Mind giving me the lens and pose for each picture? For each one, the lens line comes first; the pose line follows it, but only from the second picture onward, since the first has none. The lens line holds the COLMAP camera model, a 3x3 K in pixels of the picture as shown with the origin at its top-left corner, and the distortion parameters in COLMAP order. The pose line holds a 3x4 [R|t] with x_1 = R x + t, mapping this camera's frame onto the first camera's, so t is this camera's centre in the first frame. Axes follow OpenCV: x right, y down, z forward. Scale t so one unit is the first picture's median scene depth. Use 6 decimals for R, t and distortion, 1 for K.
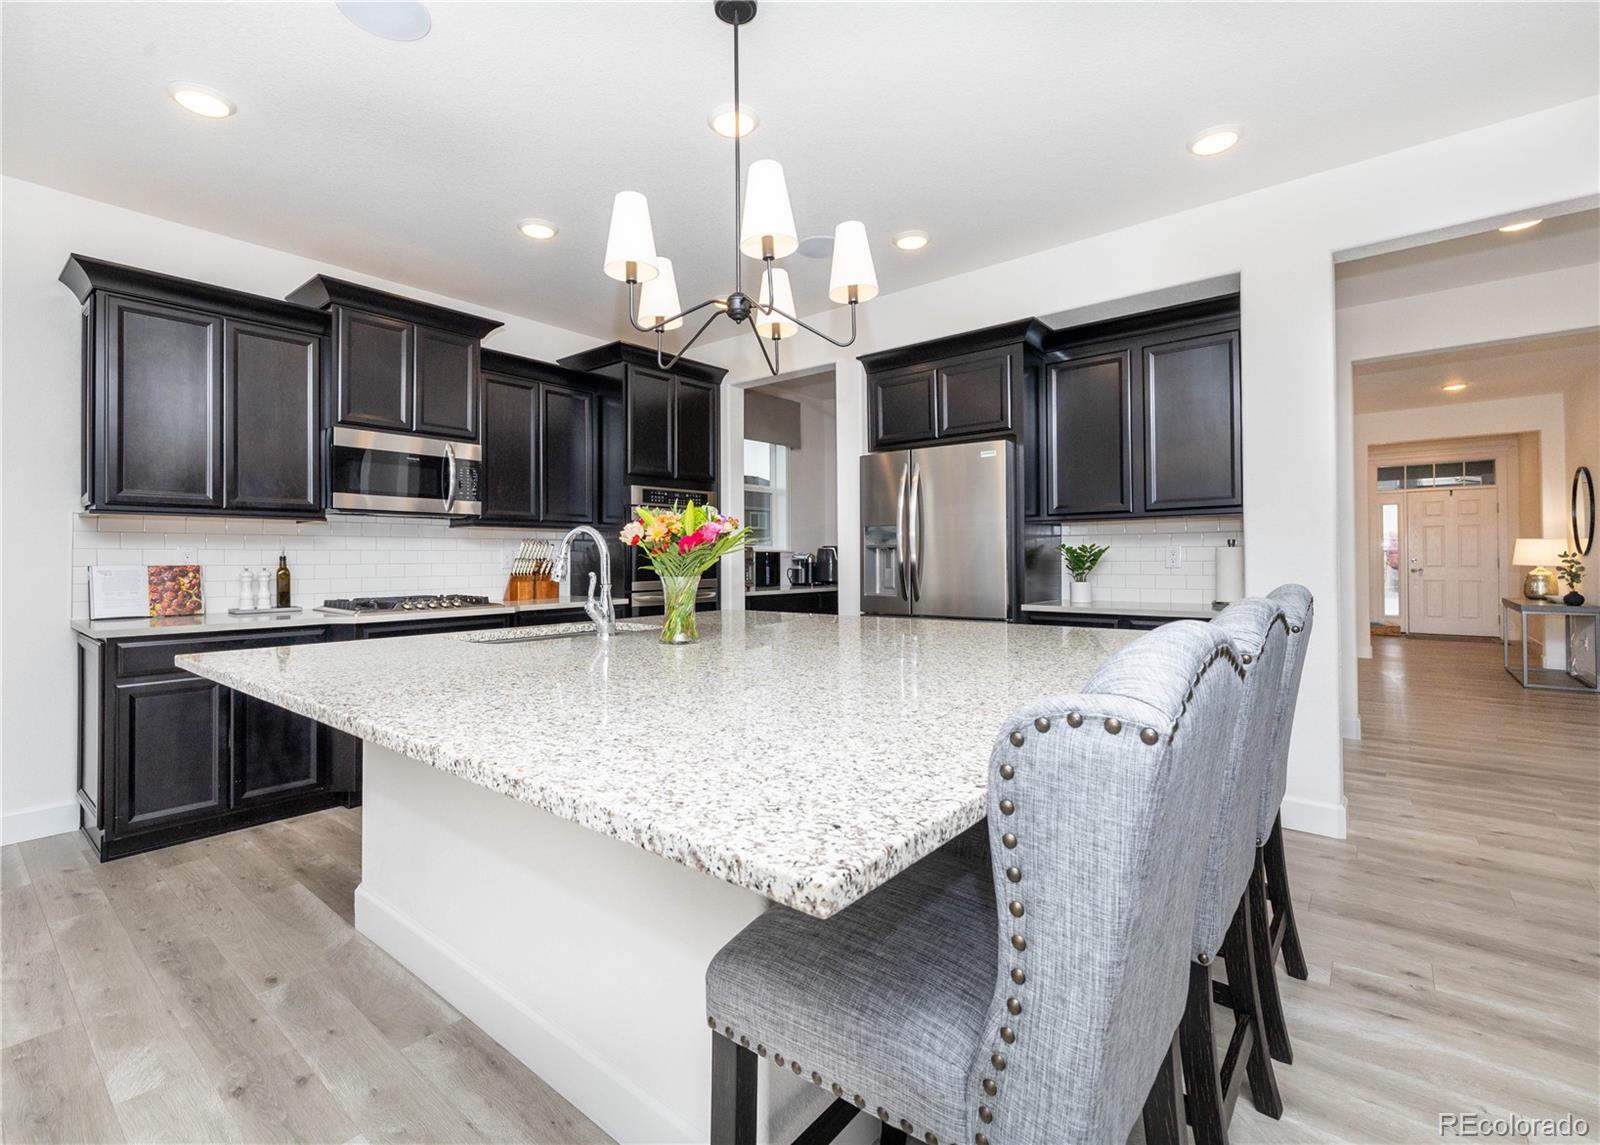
lens RADIAL K [[725.5, 0, 794.6], [0, 725.5, 561.8], [0, 0, 1]] dist [-0.015104, -0.000414]
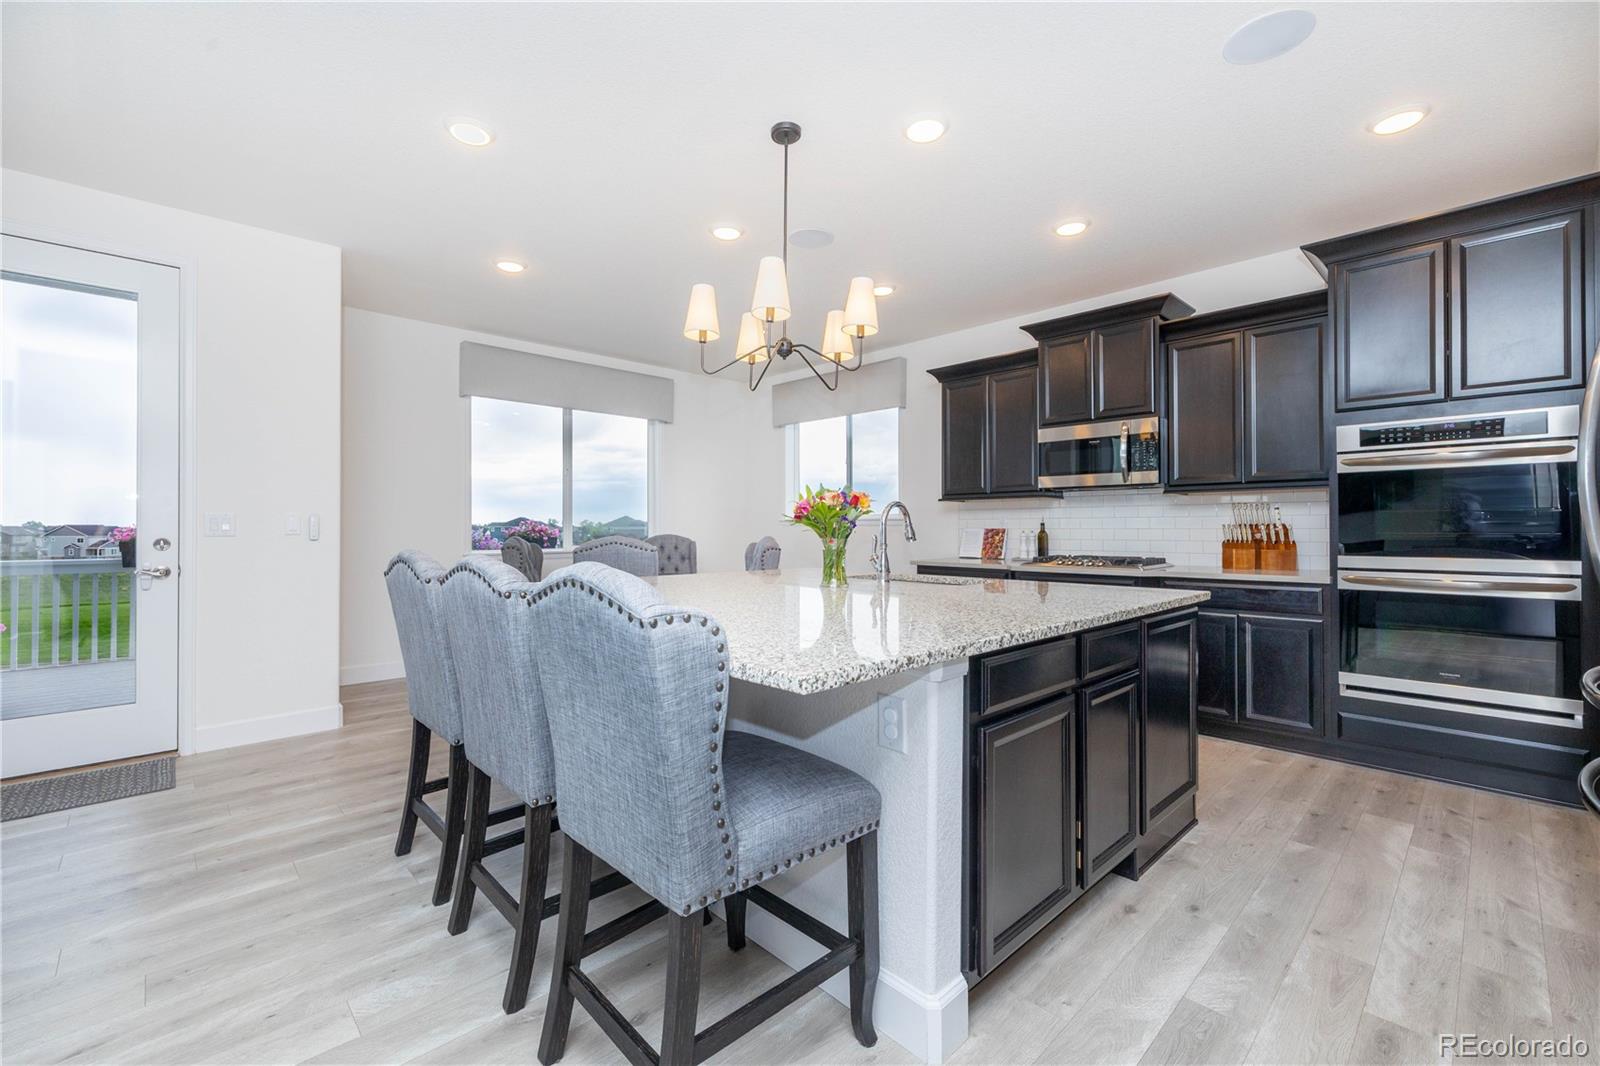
lens RADIAL K [[673.1, 0, 796.3], [0, 673.1, 522.5], [0, 0, 1]] dist [-0.000942, 0.000210]
pose [[-0.135272, 0.001077, -0.990808, 0.692387], [0.002646, 0.999996, 0.000726, -0.010536], [0.990805, -0.002523, -0.135274, 0.693487]]
